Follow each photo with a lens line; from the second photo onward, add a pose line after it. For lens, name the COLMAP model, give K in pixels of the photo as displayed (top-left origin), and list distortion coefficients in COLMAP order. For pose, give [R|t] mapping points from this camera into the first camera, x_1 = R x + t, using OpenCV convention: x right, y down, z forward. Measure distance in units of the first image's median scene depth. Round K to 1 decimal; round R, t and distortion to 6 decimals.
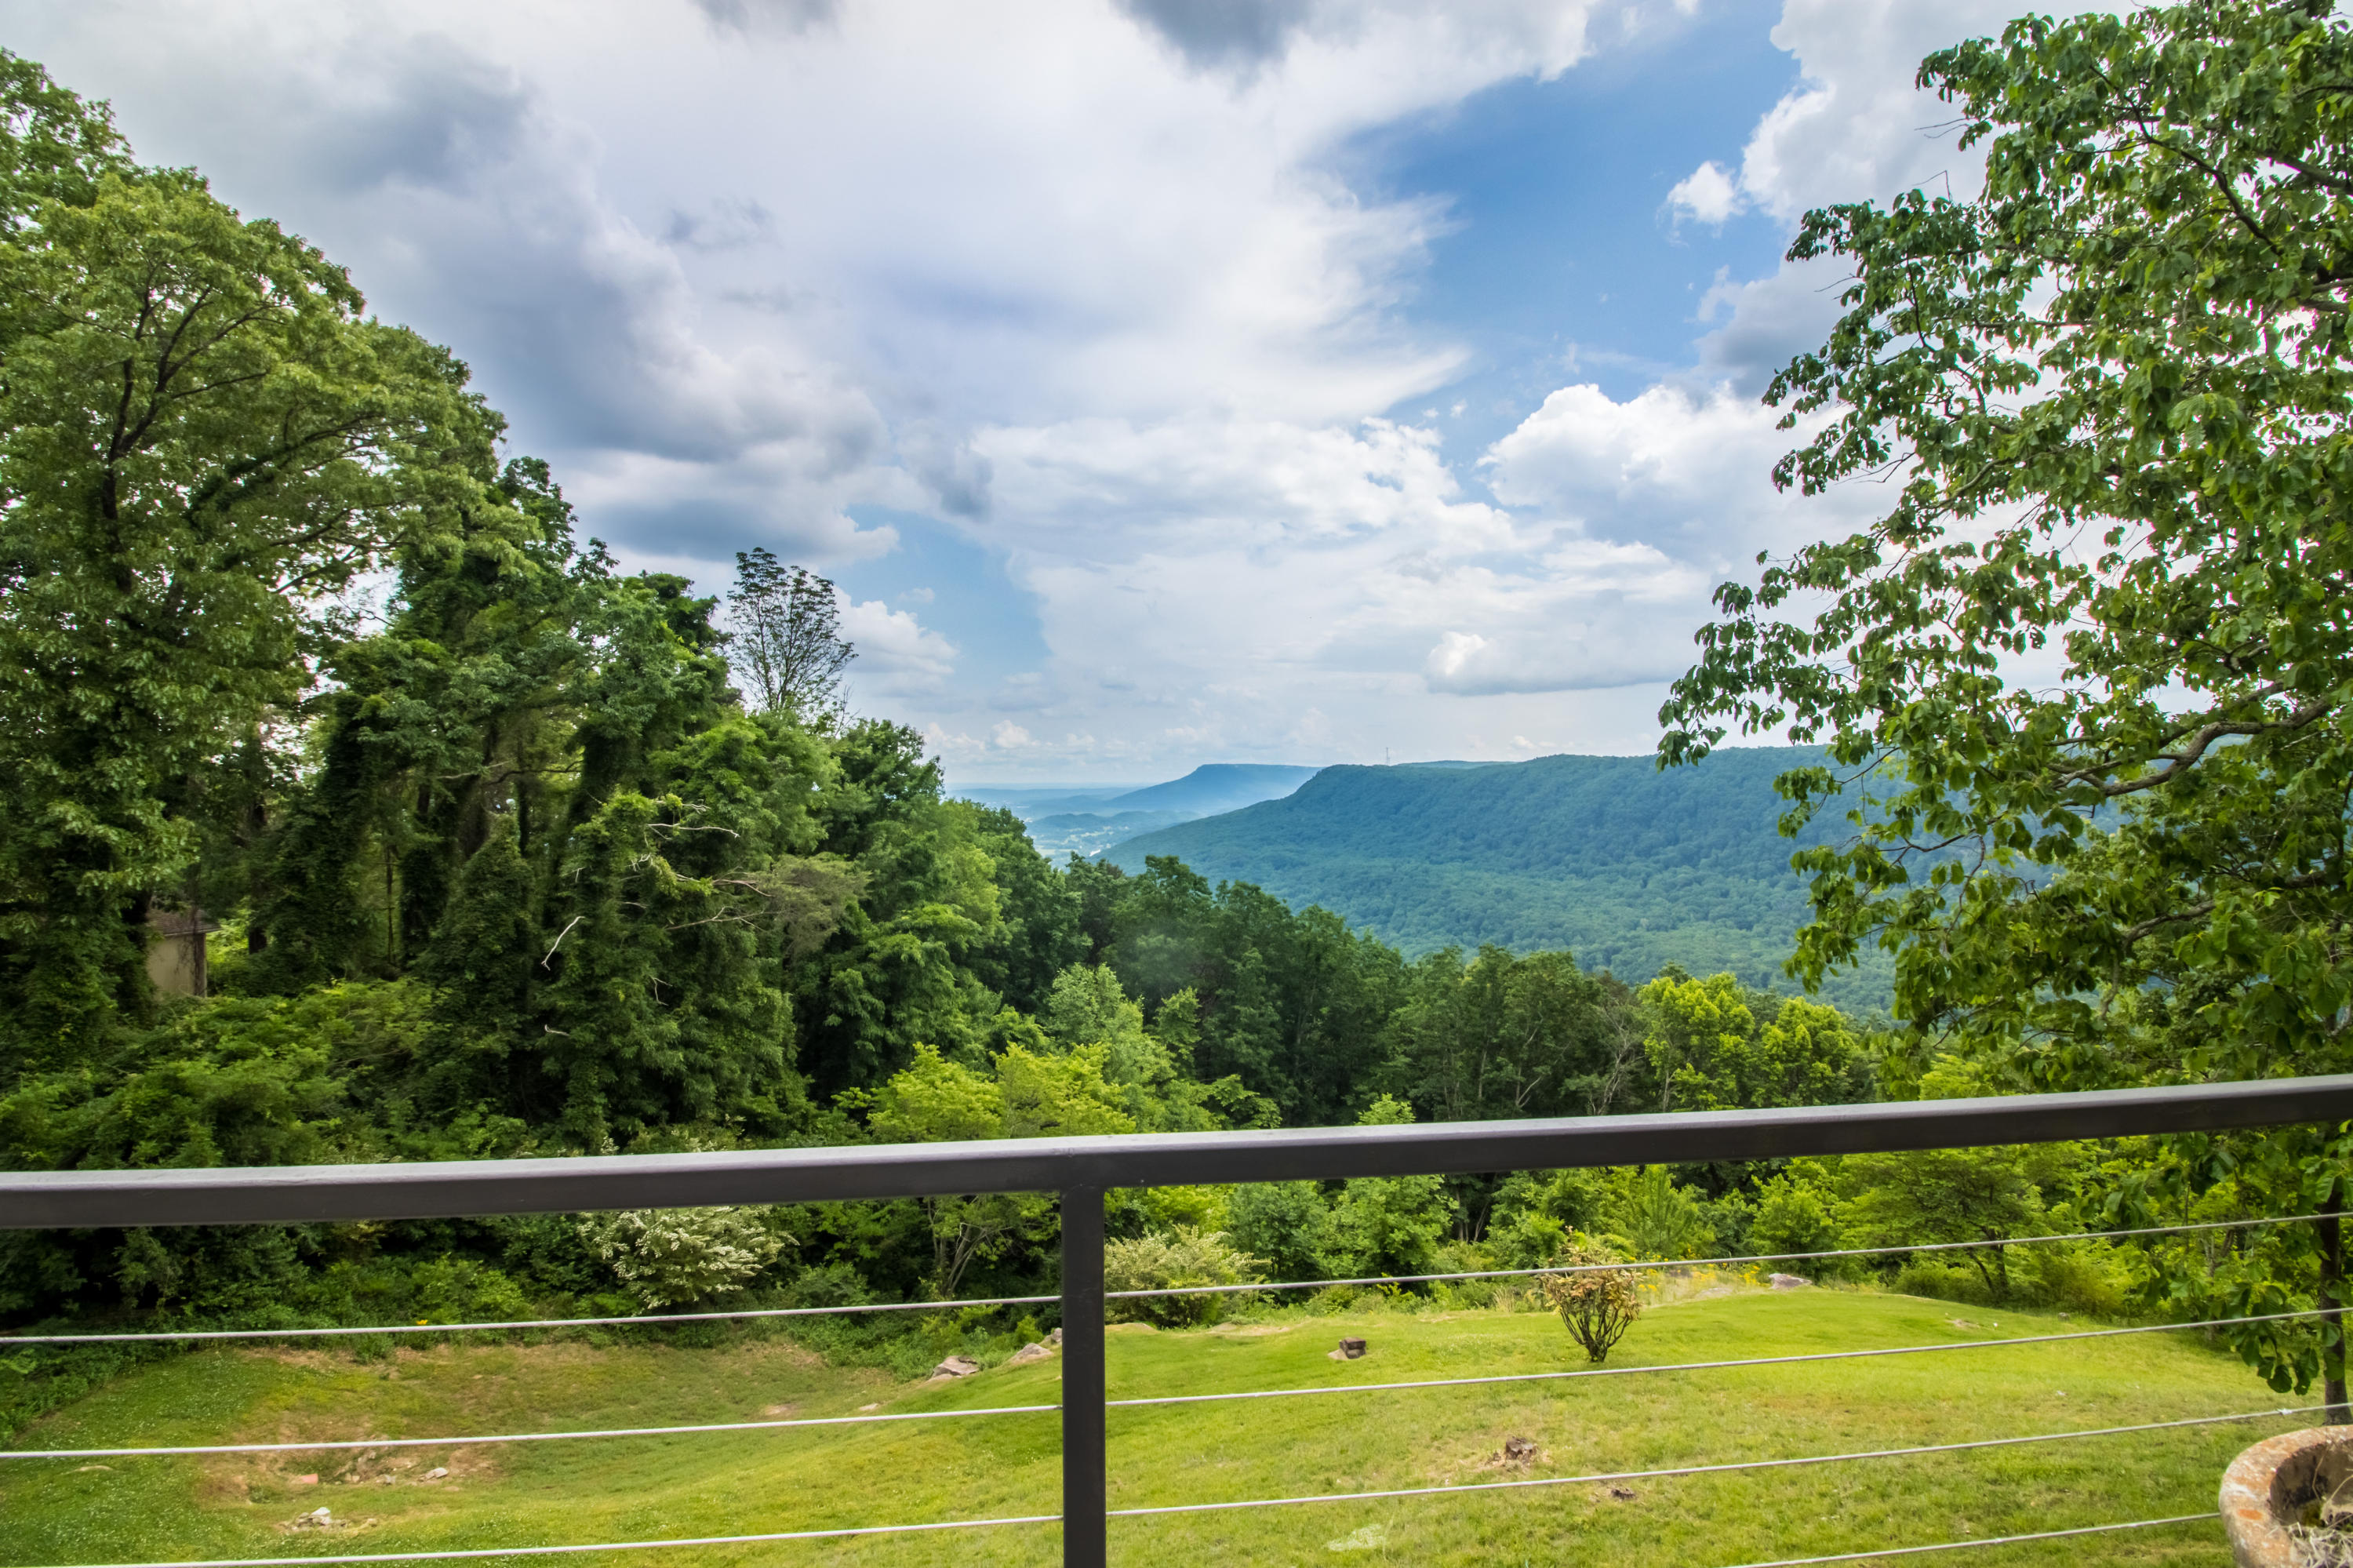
lens RADIAL K [[1100.9, 0, 1184.1], [0, 1100.9, 769.5], [0, 0, 1]] dist [0.000851, -0.012536]
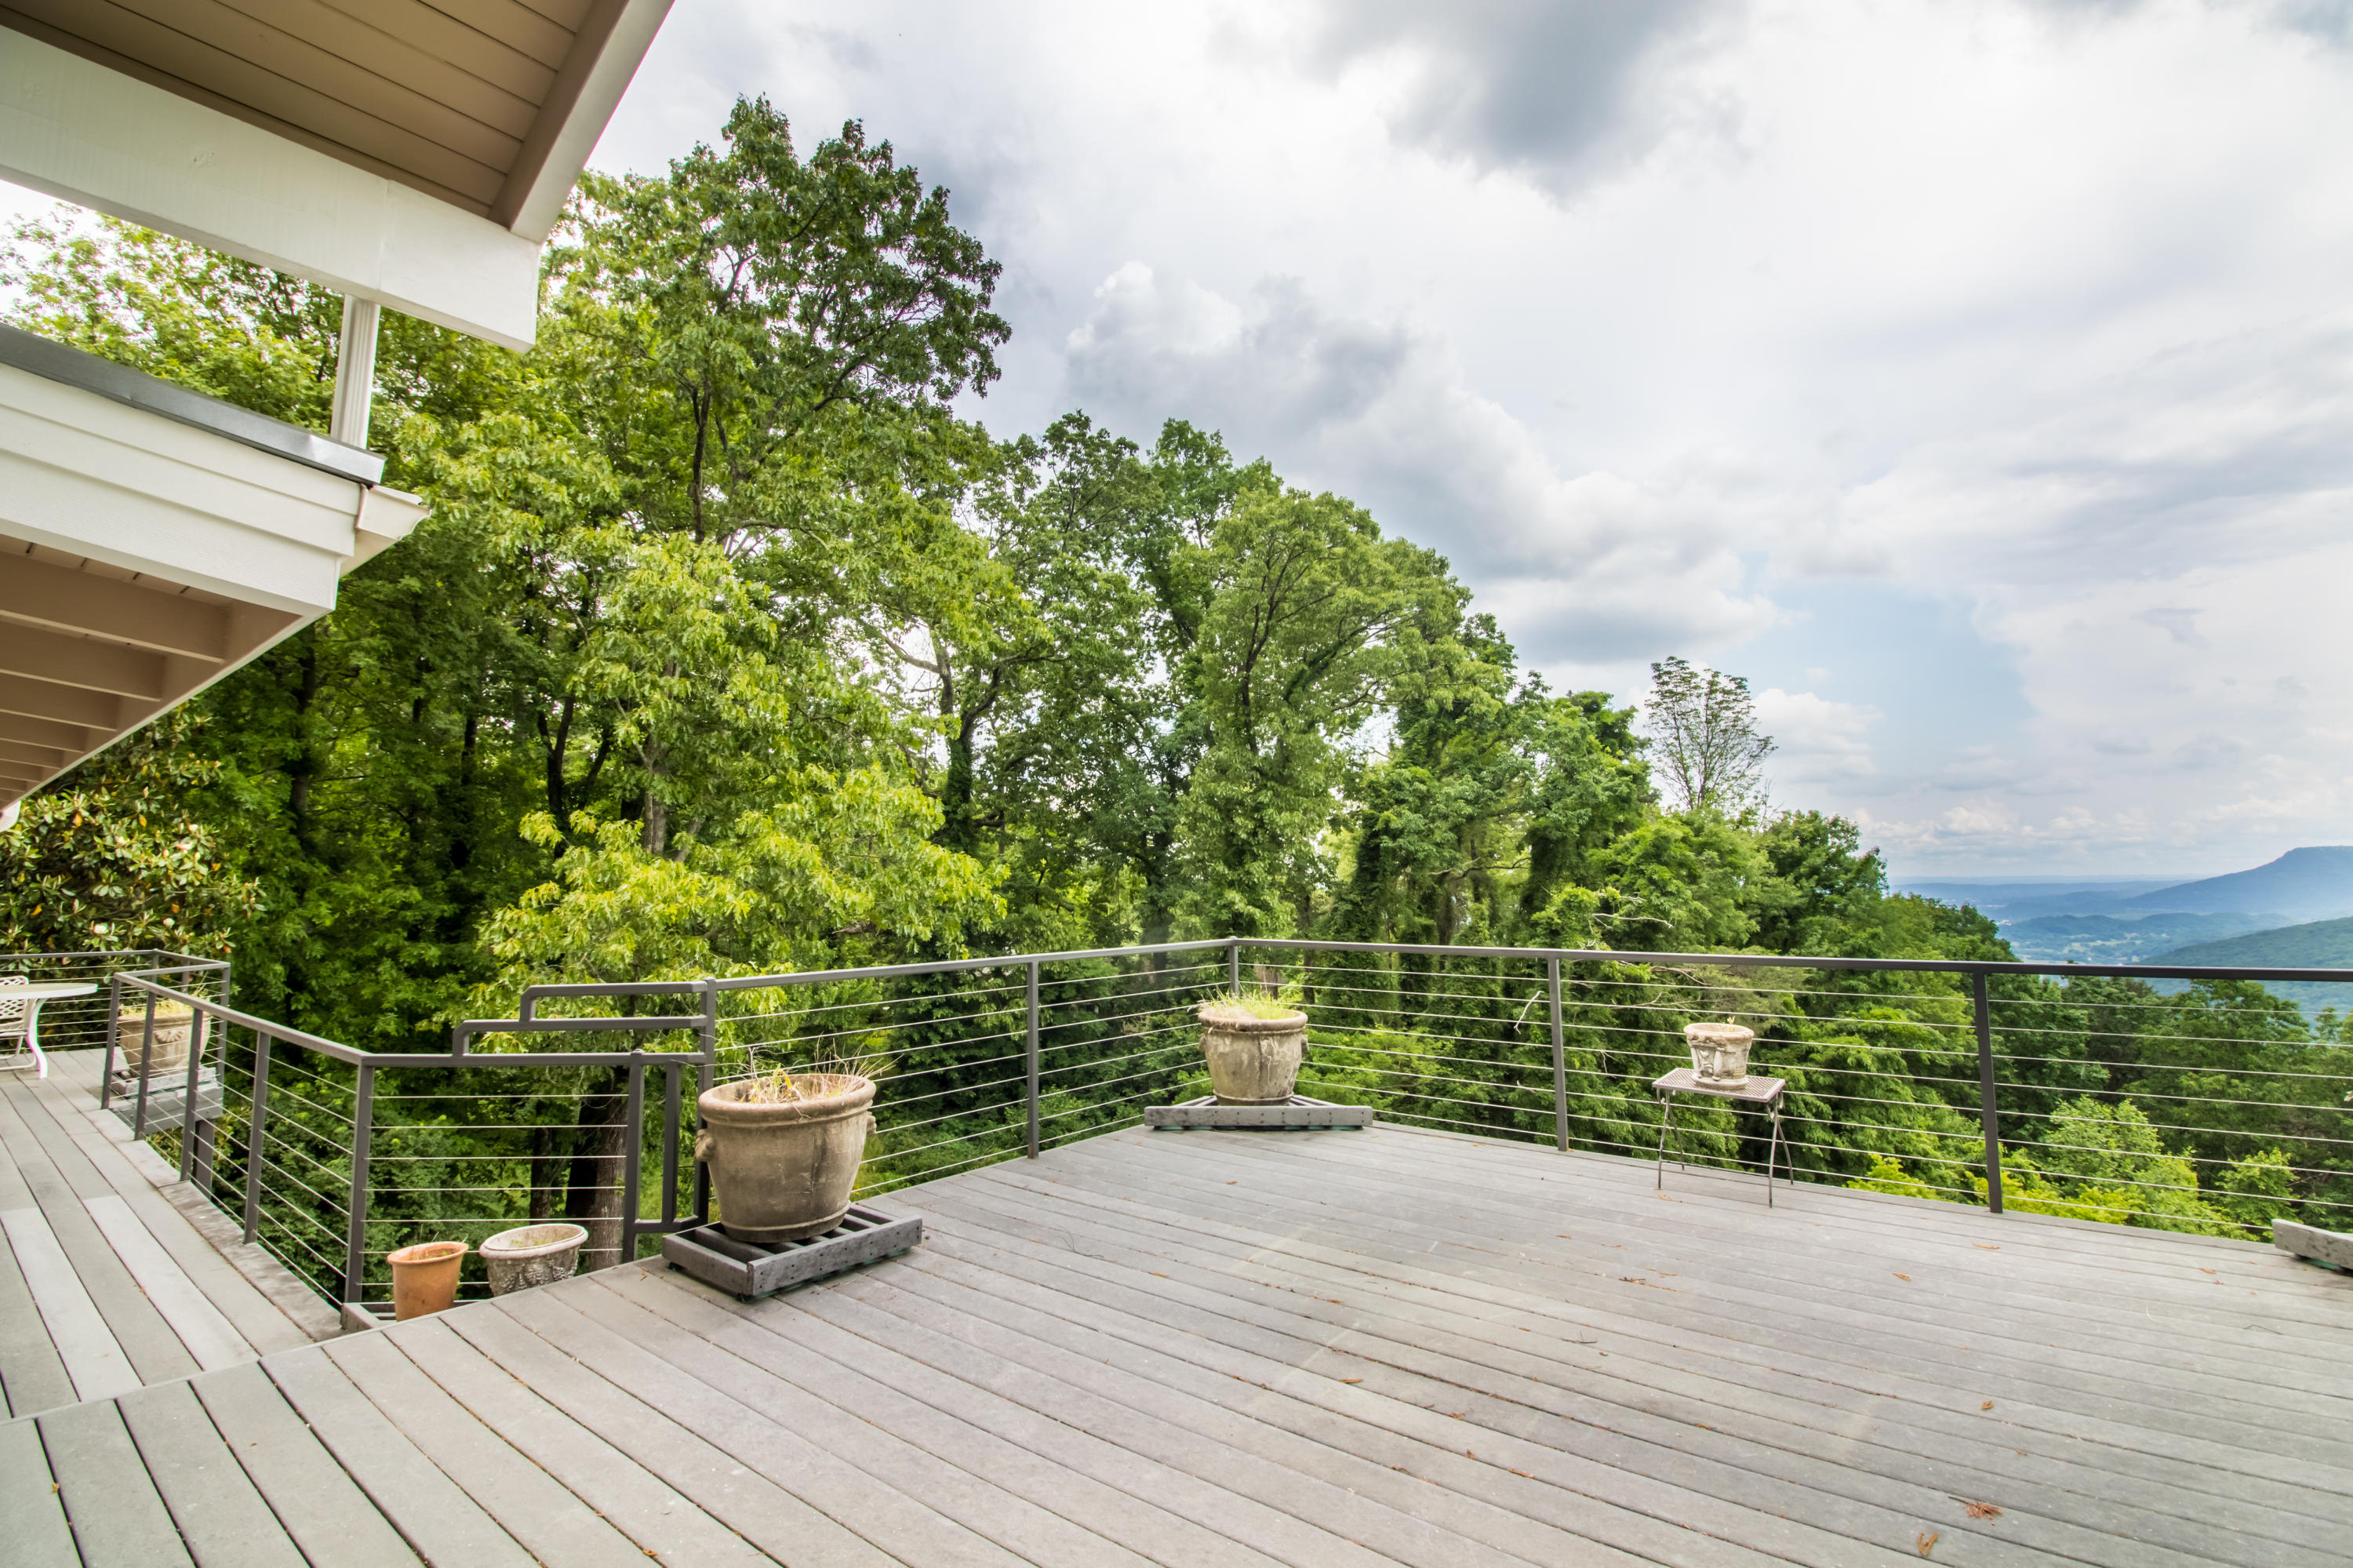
lens RADIAL K [[1100.9, 0, 1186.6], [0, 1100.9, 766.3], [0, 0, 1]] dist [0.000851, -0.012536]
pose [[0.711822, -0.073903, -0.698461, 0.020256], [0.011439, 0.995537, -0.093678, -0.000560], [0.702267, 0.058693, 0.709490, -0.097407]]
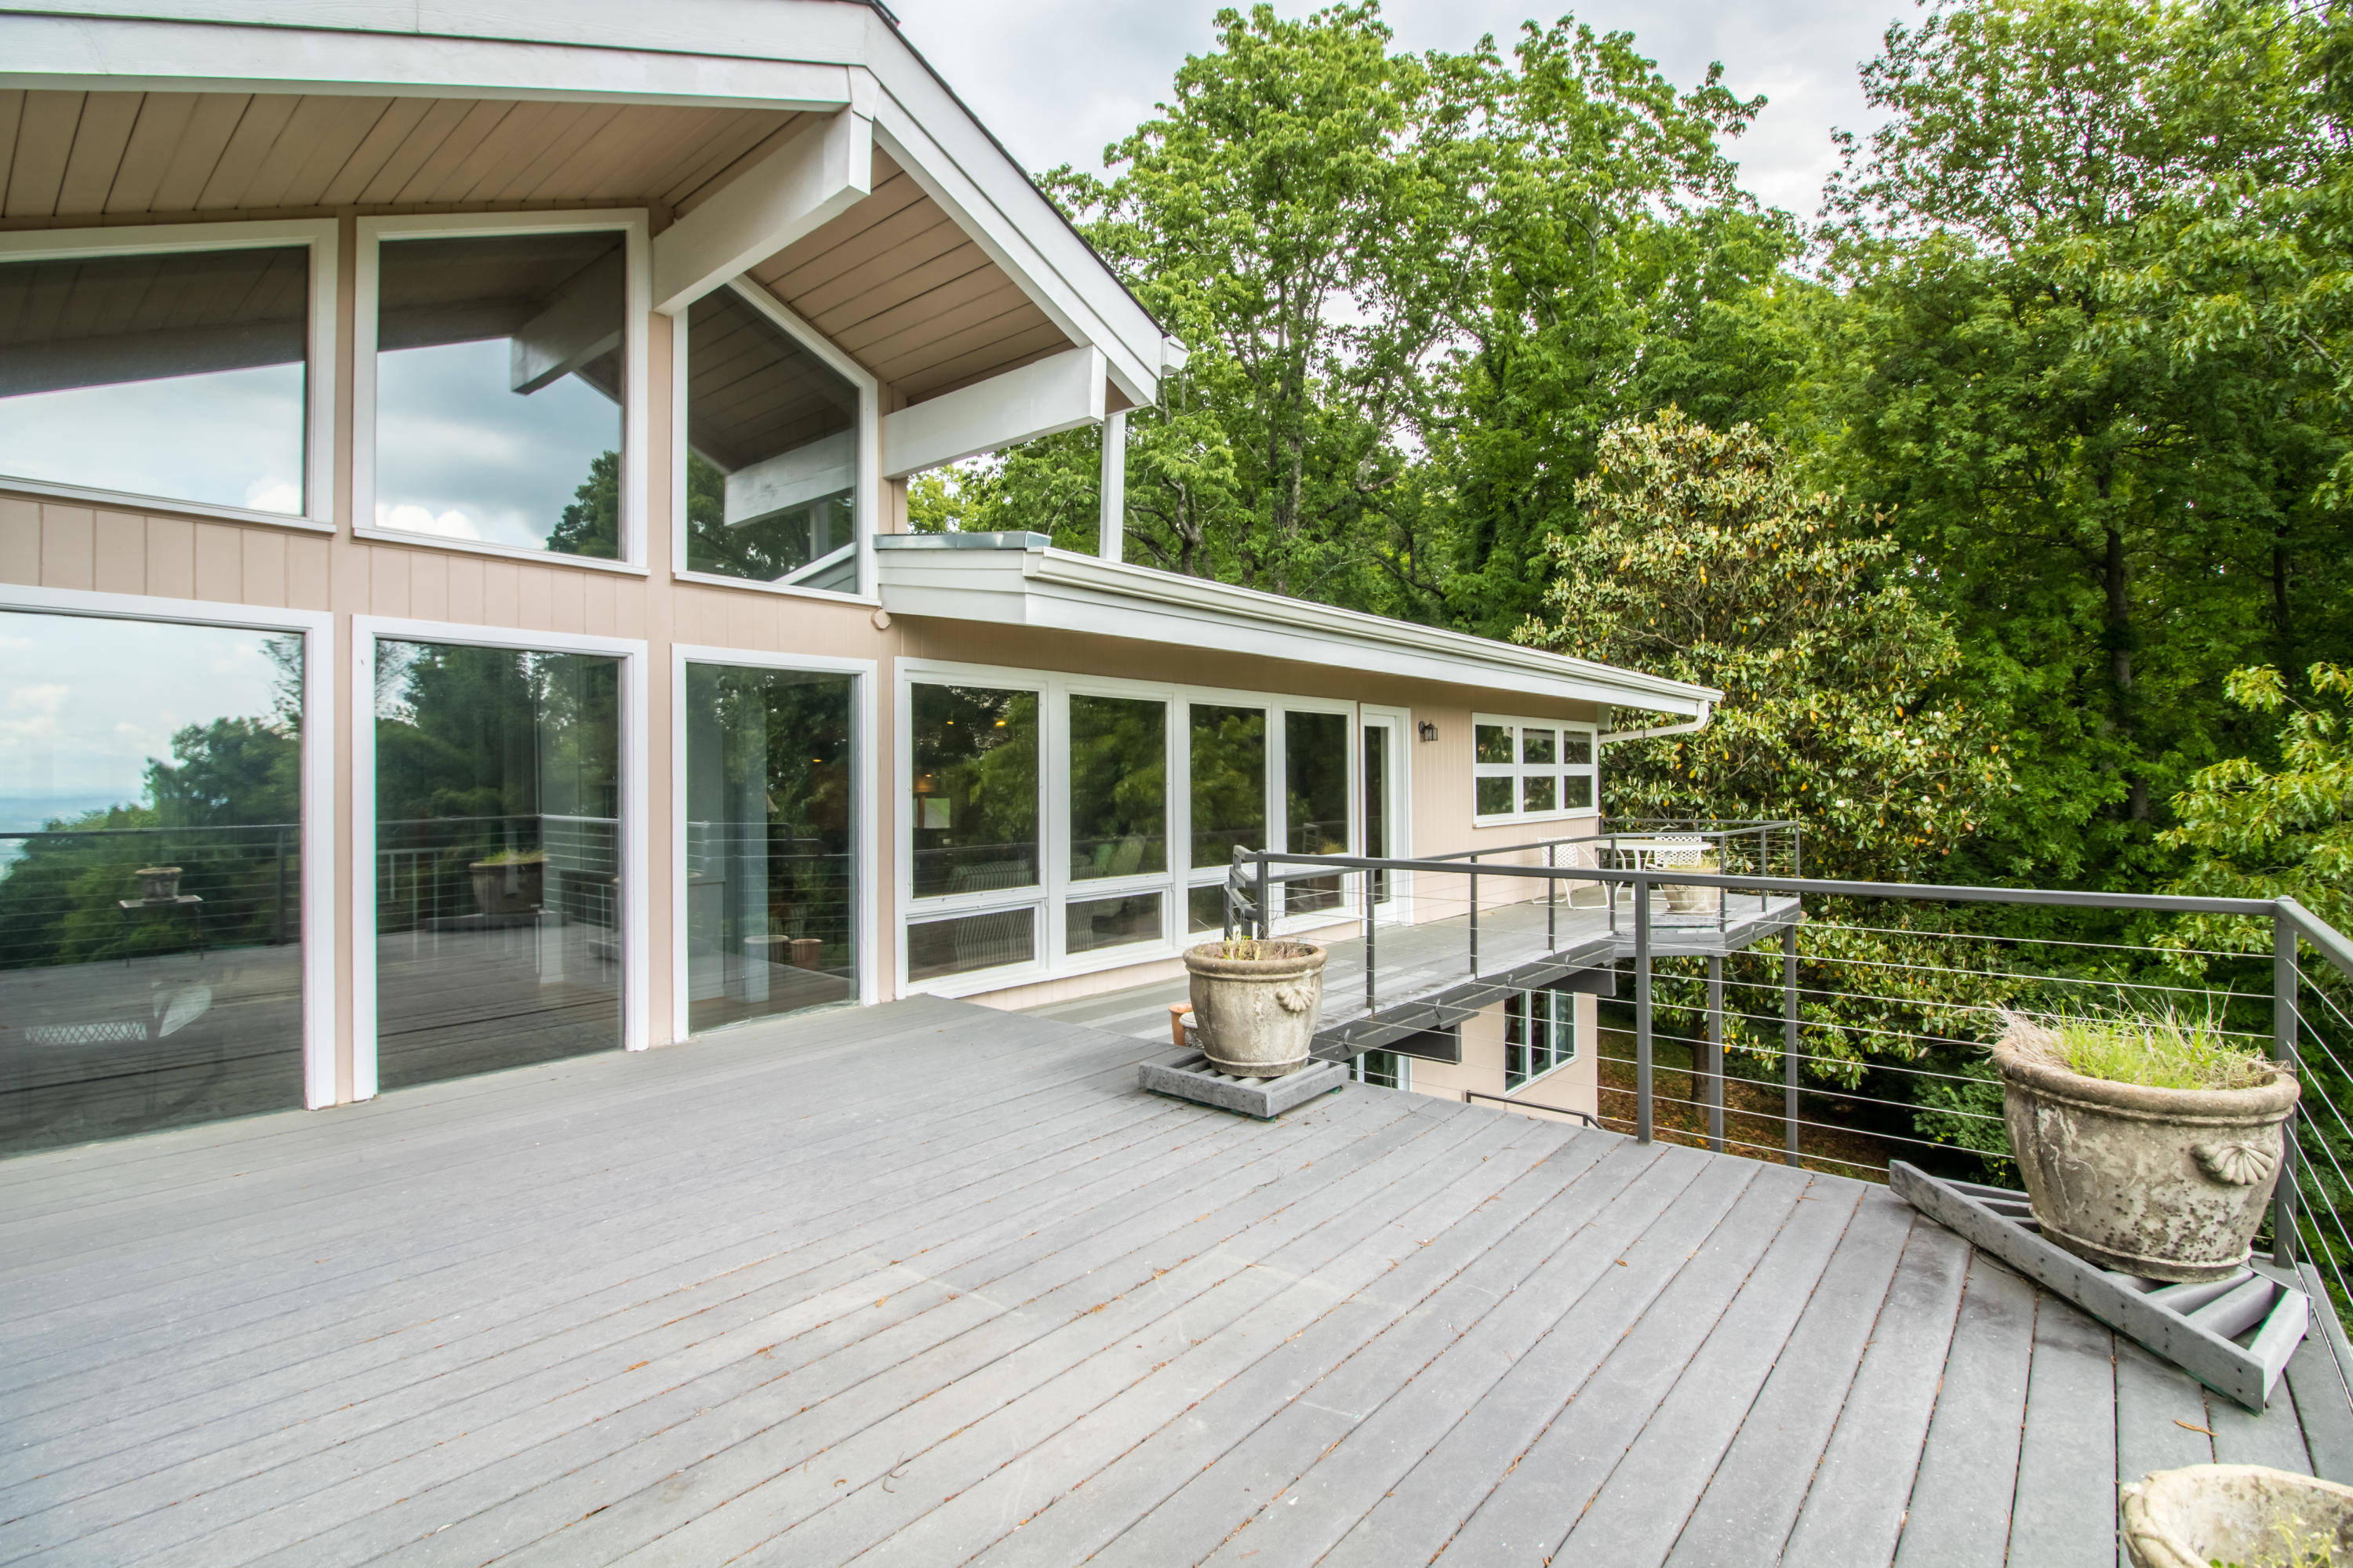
lens RADIAL K [[1100.9, 0, 1178.3], [0, 1100.9, 777.4], [0, 0, 1]] dist [0.000851, -0.012536]
pose [[-0.720369, 0.011715, -0.693493, -0.086924], [0.018294, 0.999830, -0.002114, 0.011041], [0.693350, -0.014209, -0.720461, 1.029304]]
